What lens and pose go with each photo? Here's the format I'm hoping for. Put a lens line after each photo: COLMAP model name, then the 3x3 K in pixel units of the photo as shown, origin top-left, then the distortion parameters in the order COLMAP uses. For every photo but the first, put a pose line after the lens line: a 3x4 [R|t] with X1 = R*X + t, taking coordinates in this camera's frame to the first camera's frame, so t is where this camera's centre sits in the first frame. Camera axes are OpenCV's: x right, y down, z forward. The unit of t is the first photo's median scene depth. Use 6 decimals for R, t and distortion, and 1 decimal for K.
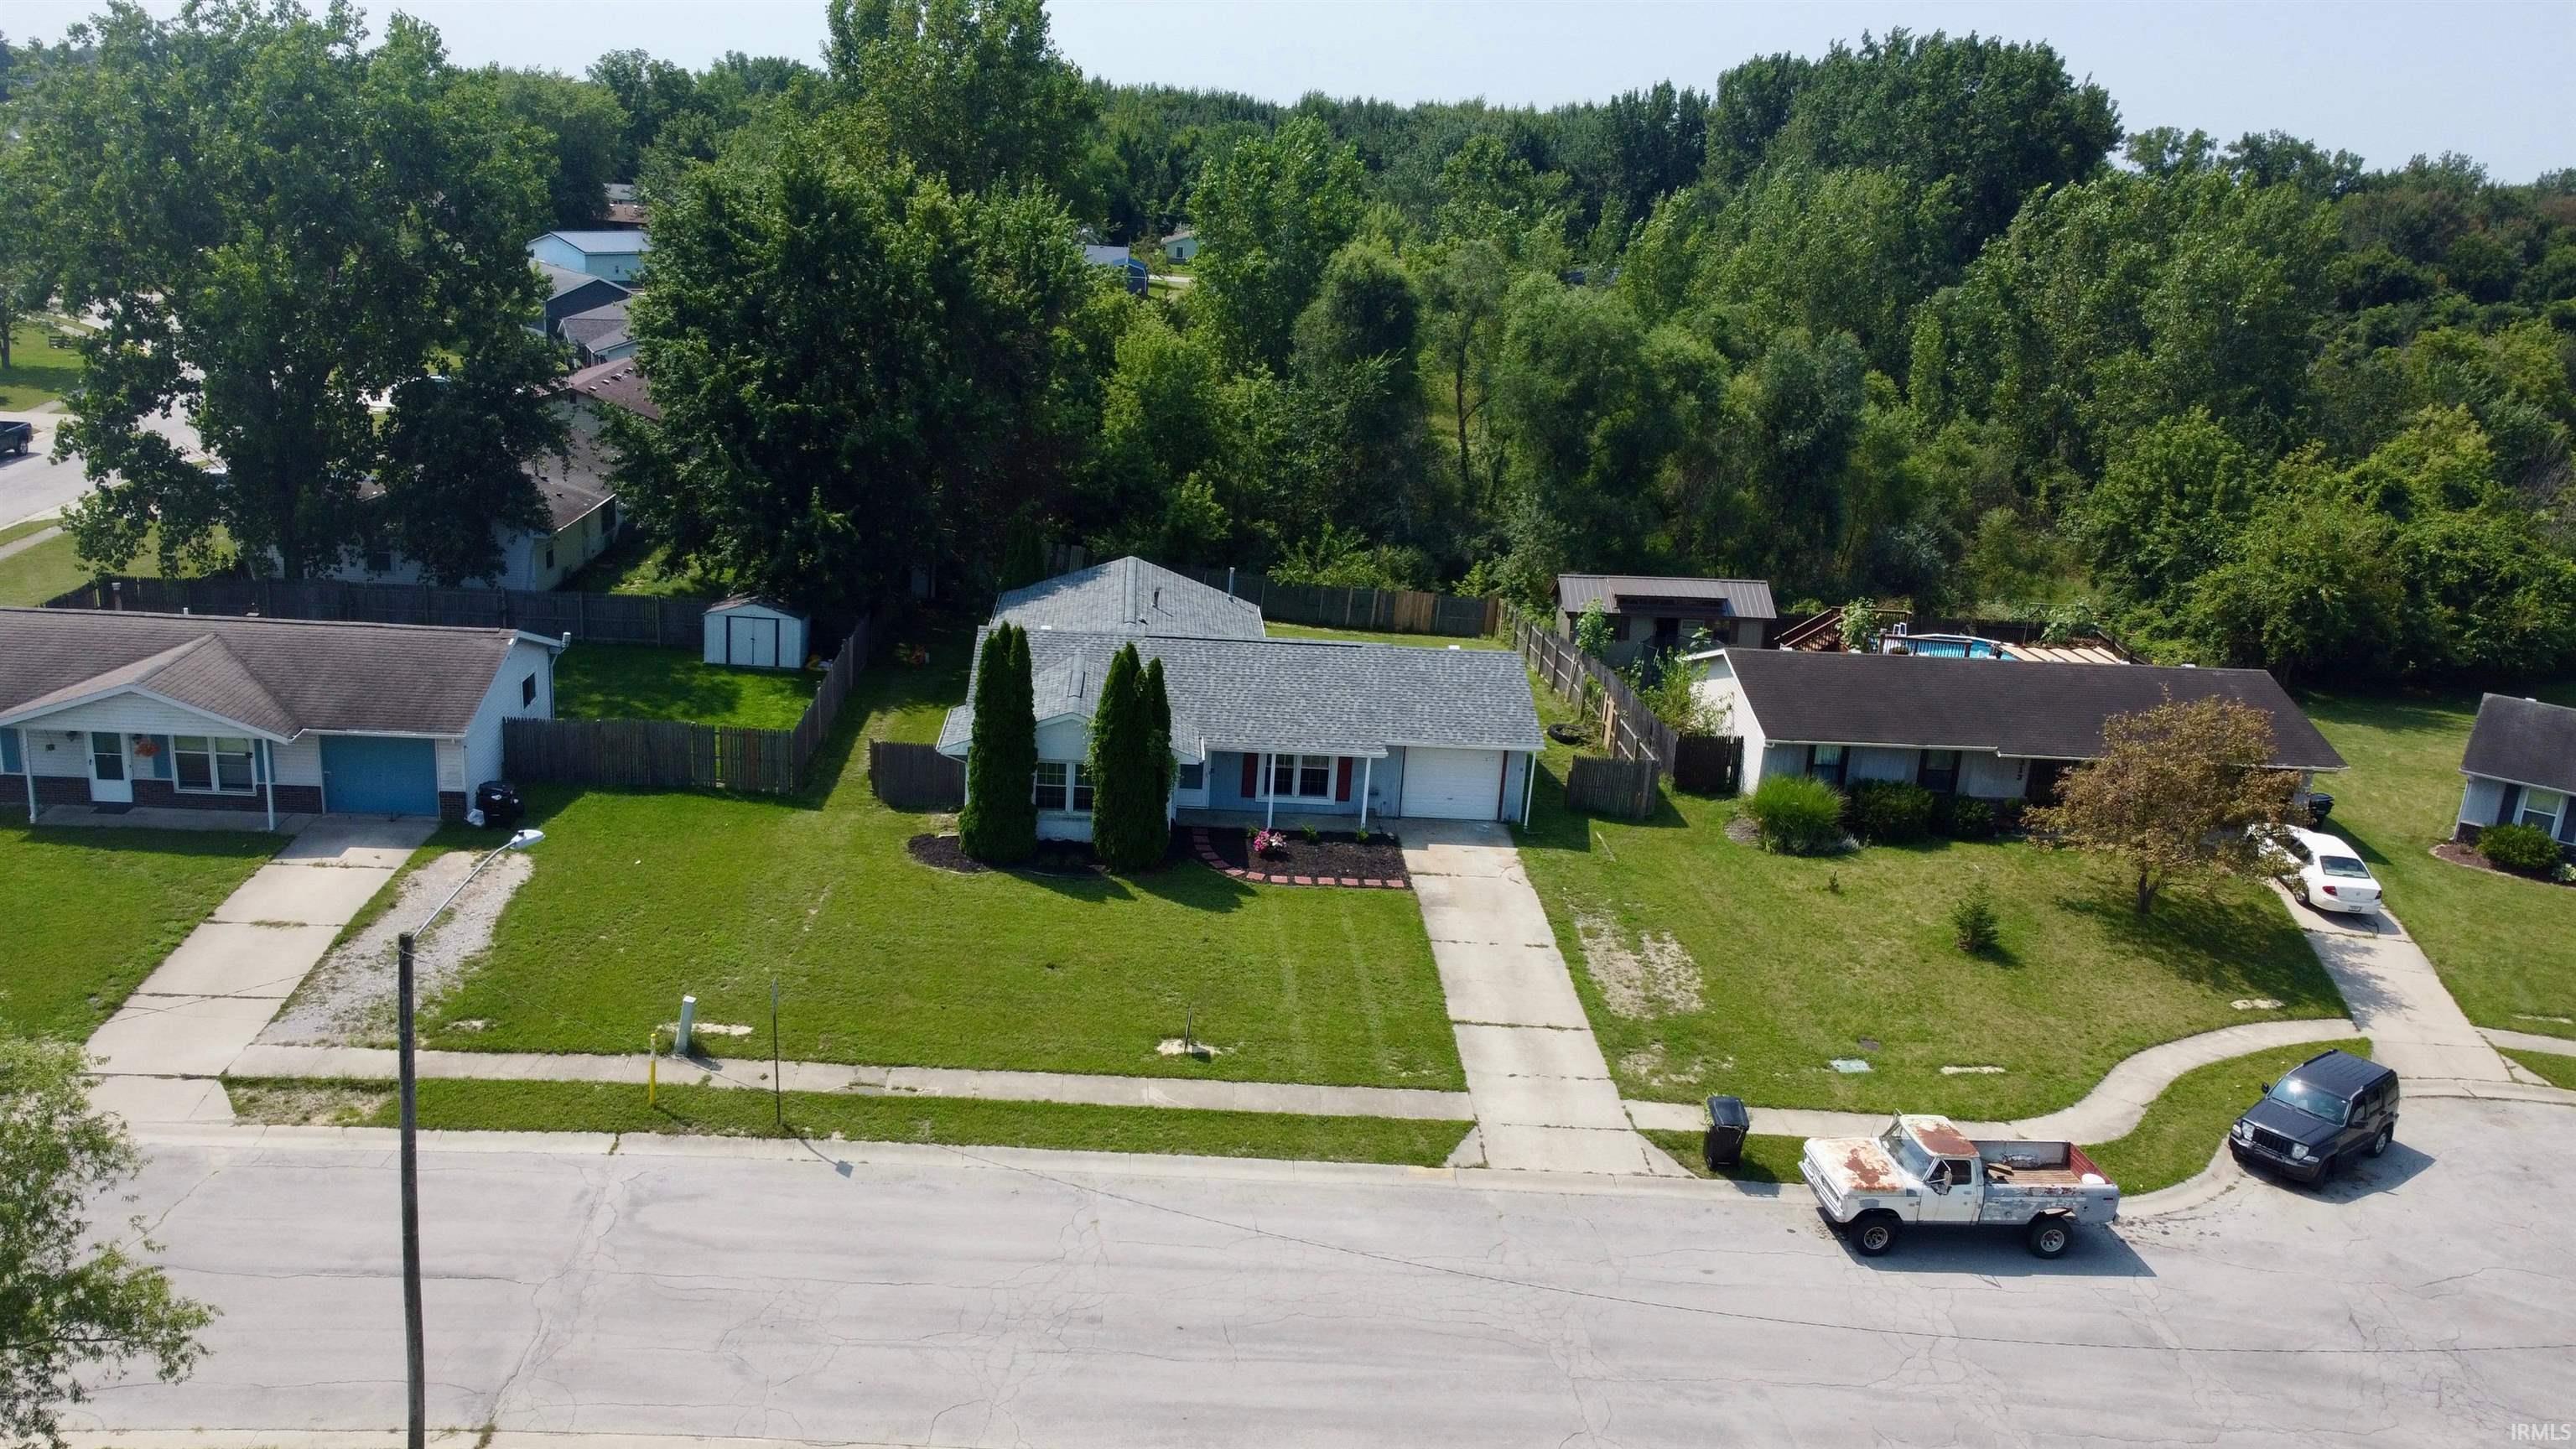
lens RADIAL K [[1947.6, 0, 1277.7], [0, 1947.6, 720.7], [0, 0, 1]] dist [-0.001130, -0.001190]
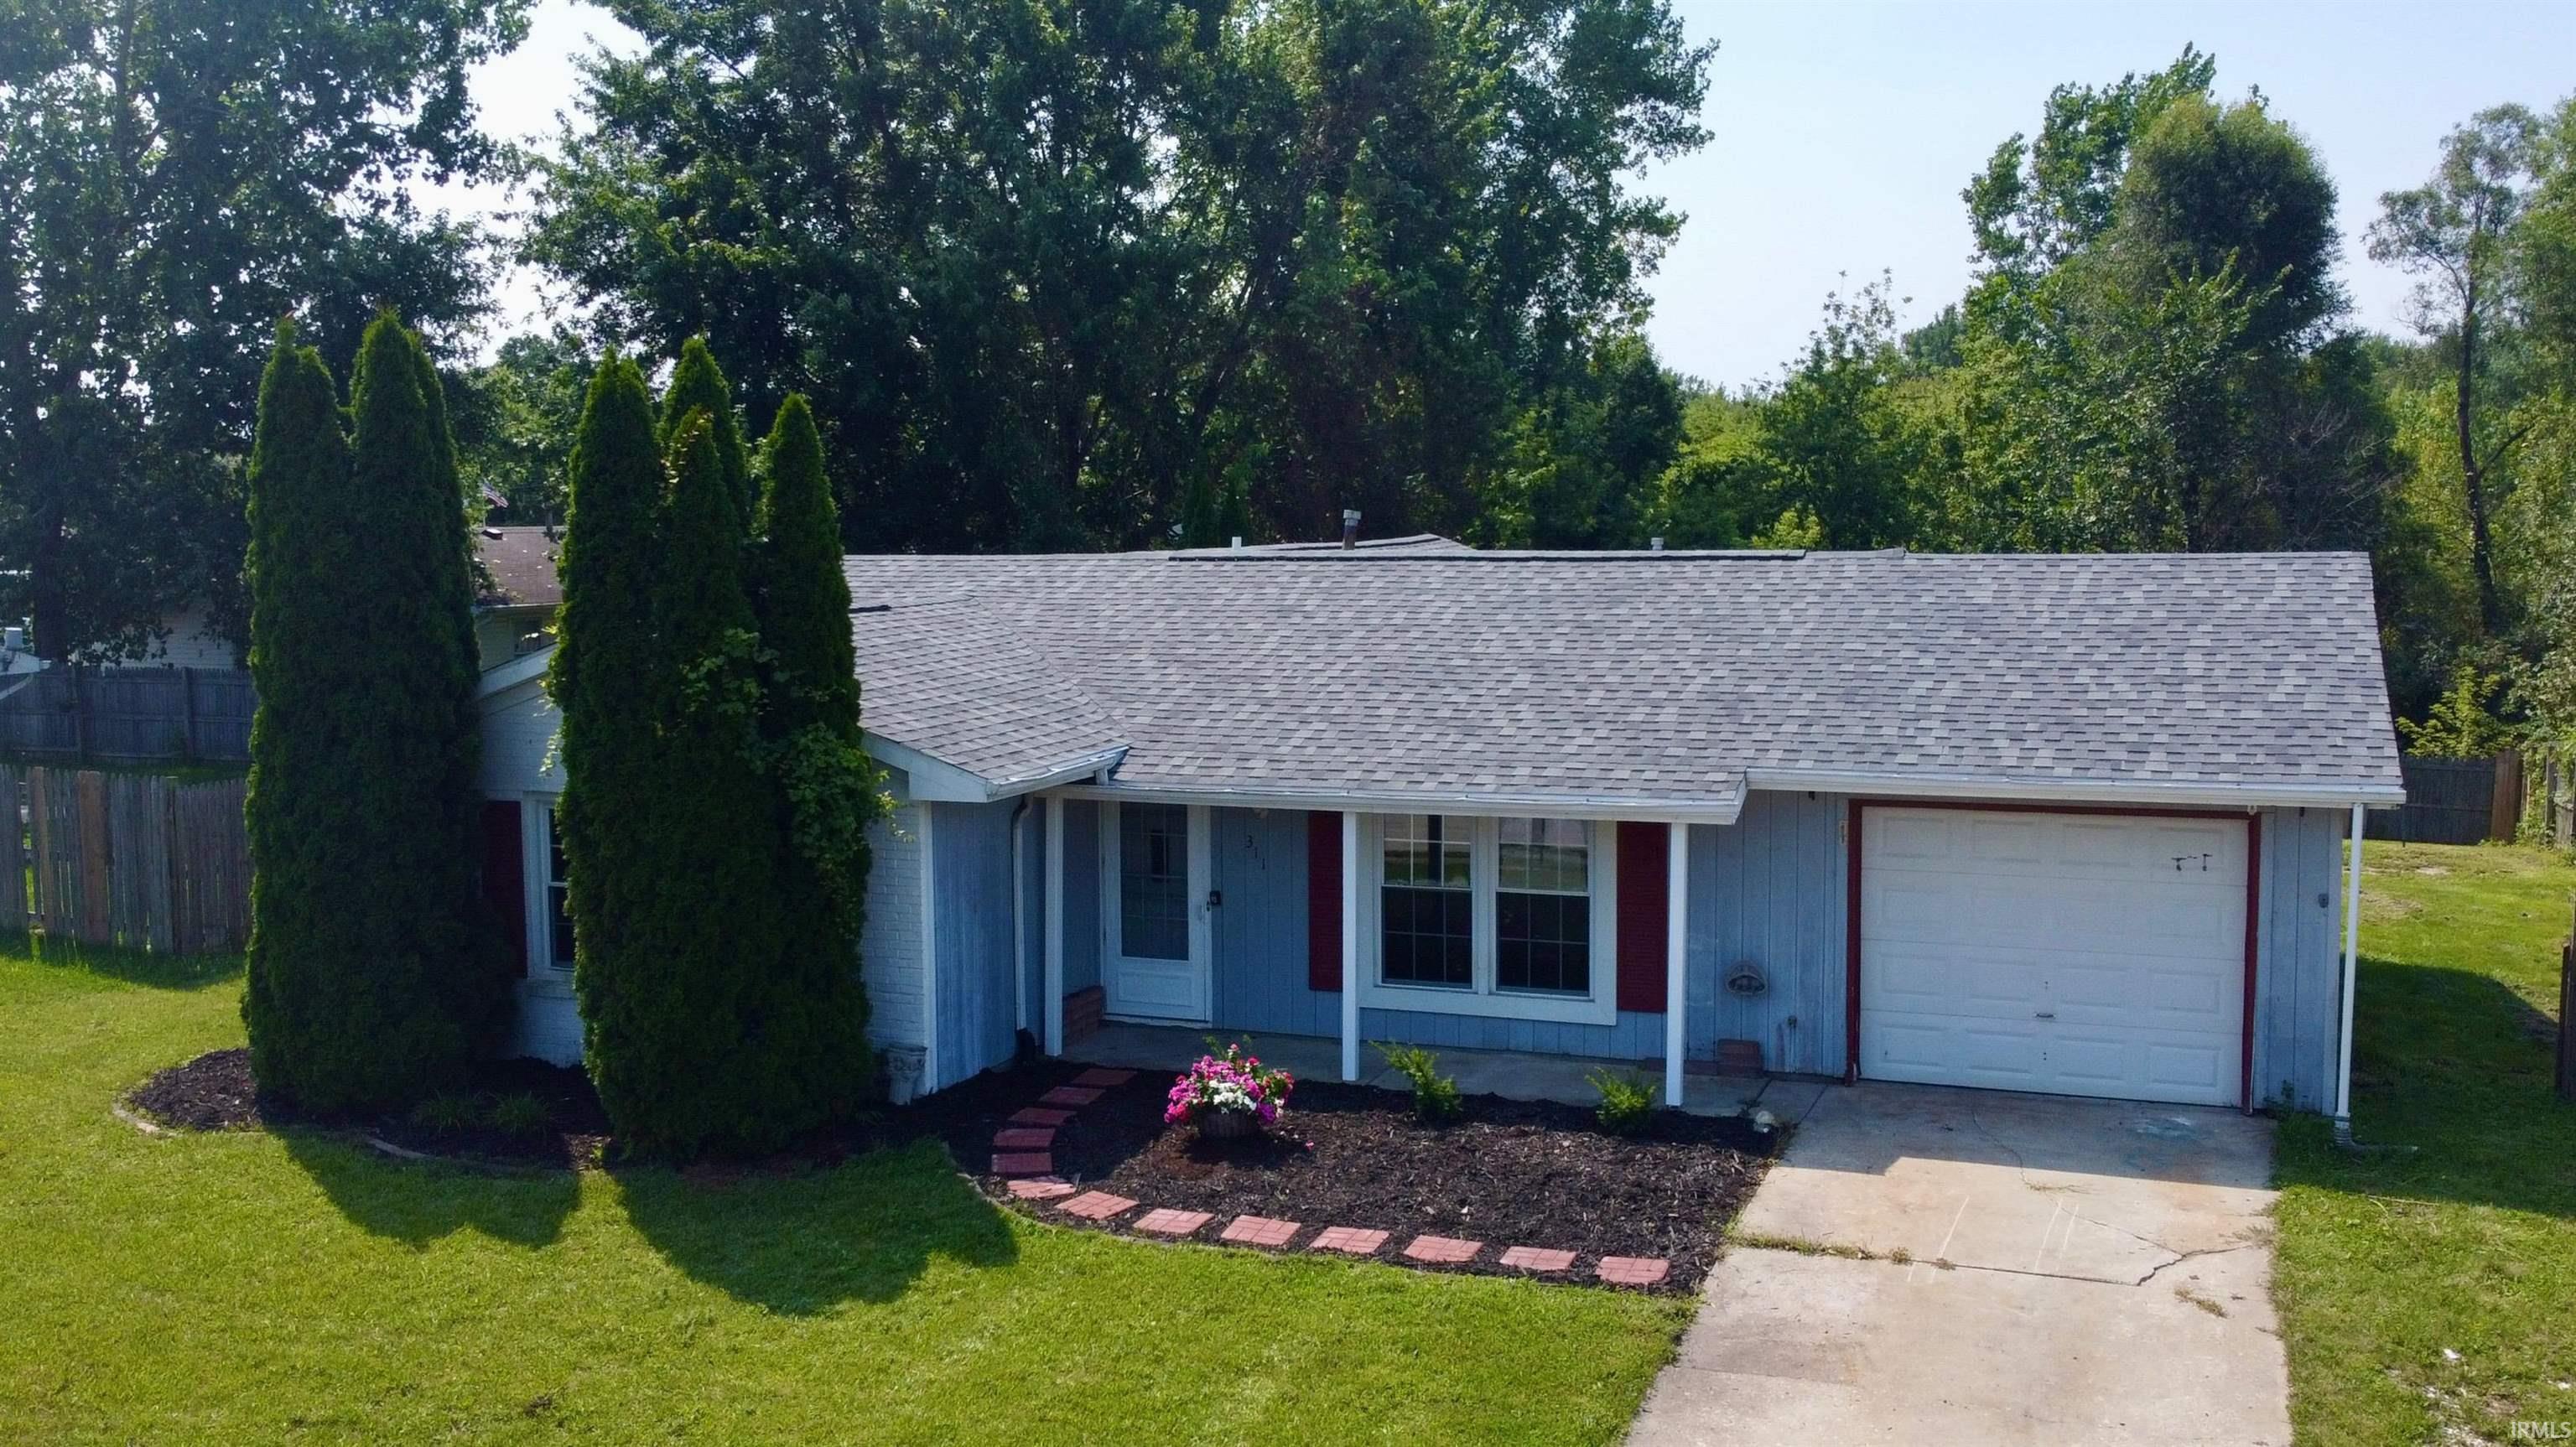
lens RADIAL K [[2396.8, 0, 1271.4], [0, 2396.8, 724.9], [0, 0, 1]] dist [0.001093, 0.000000]
pose [[0.906186, -0.035648, -0.421373, 0.139397], [-0.053331, 0.978851, -0.197502, 0.075503], [0.419502, 0.201446, 0.885120, 0.684920]]
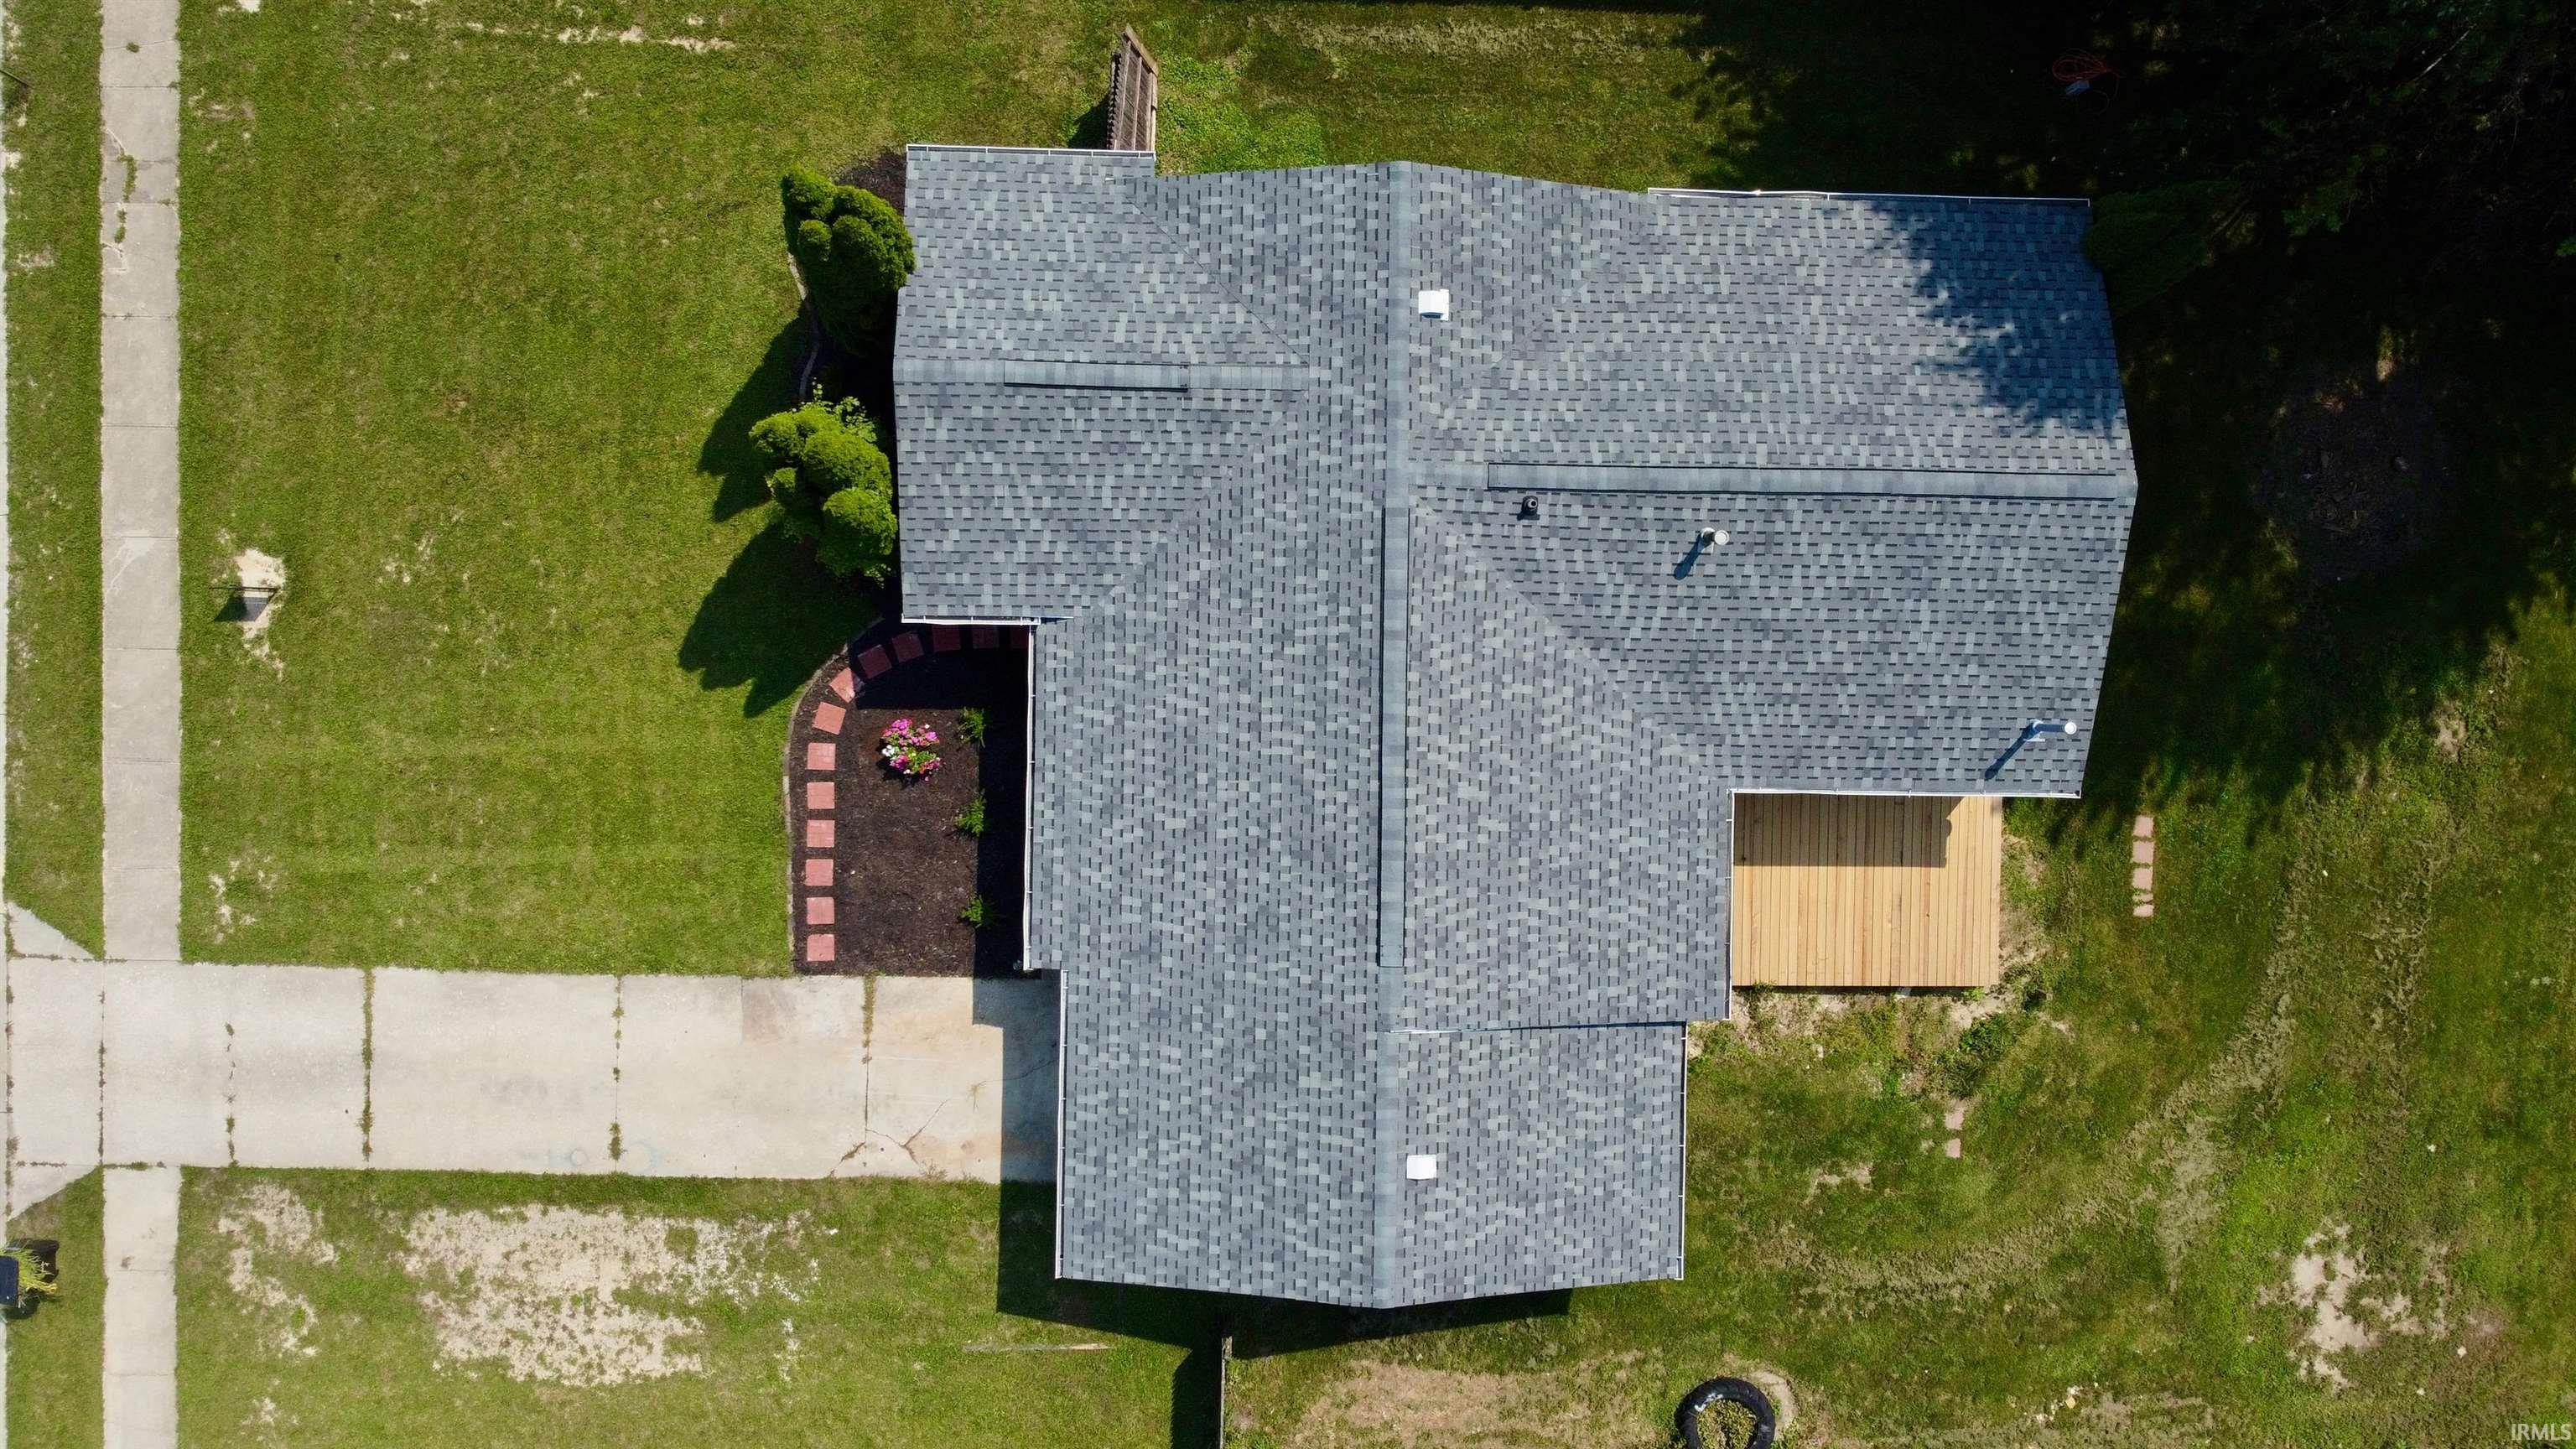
lens RADIAL K [[1947.6, 0, 1274.0], [0, 1947.6, 721.0], [0, 0, 1]] dist [-0.001130, -0.001190]
pose [[-0.071926, 0.995292, -0.064968, 0.018320], [-0.335719, 0.037178, 0.941228, -0.520372], [0.939212, 0.089509, 0.331465, 0.888280]]
